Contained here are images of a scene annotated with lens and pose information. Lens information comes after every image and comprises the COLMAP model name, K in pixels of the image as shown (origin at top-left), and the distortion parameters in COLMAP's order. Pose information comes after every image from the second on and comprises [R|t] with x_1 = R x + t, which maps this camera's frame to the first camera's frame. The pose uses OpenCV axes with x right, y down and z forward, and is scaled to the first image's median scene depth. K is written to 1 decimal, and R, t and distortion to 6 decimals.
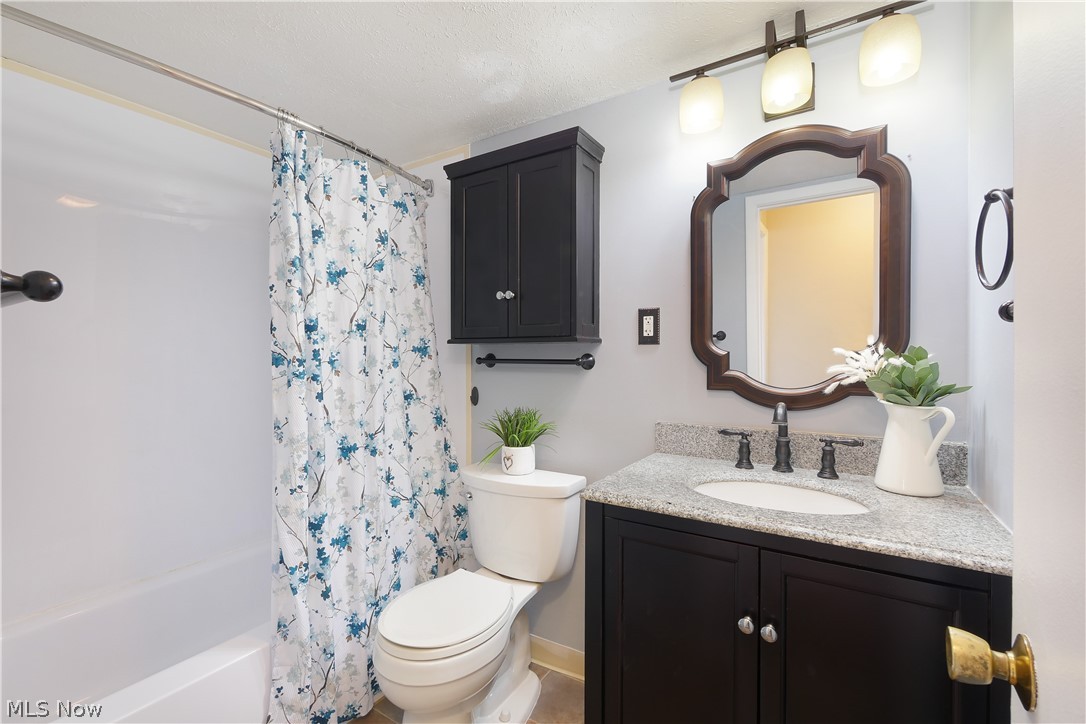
lens RADIAL K [[462.6, 0, 544.2], [0, 462.6, 354.4], [0, 0, 1]] dist [-0.001724, -0.000607]
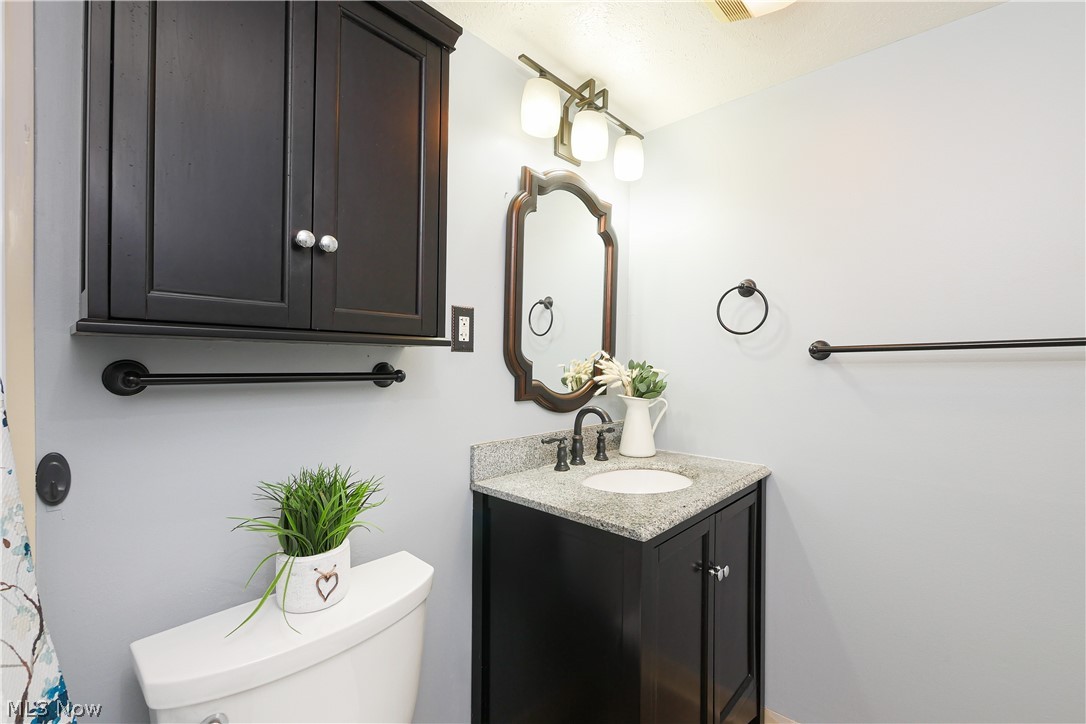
lens RADIAL K [[455.1, 0, 543.0], [0, 455.1, 362.0], [0, 0, 1]] dist [-0.001652, -0.000191]
pose [[0.203571, 0.001366, 0.979059, -0.553230], [-0.012561, 0.999920, 0.001217, -0.006687], [-0.978980, -0.012546, 0.203572, 0.743469]]
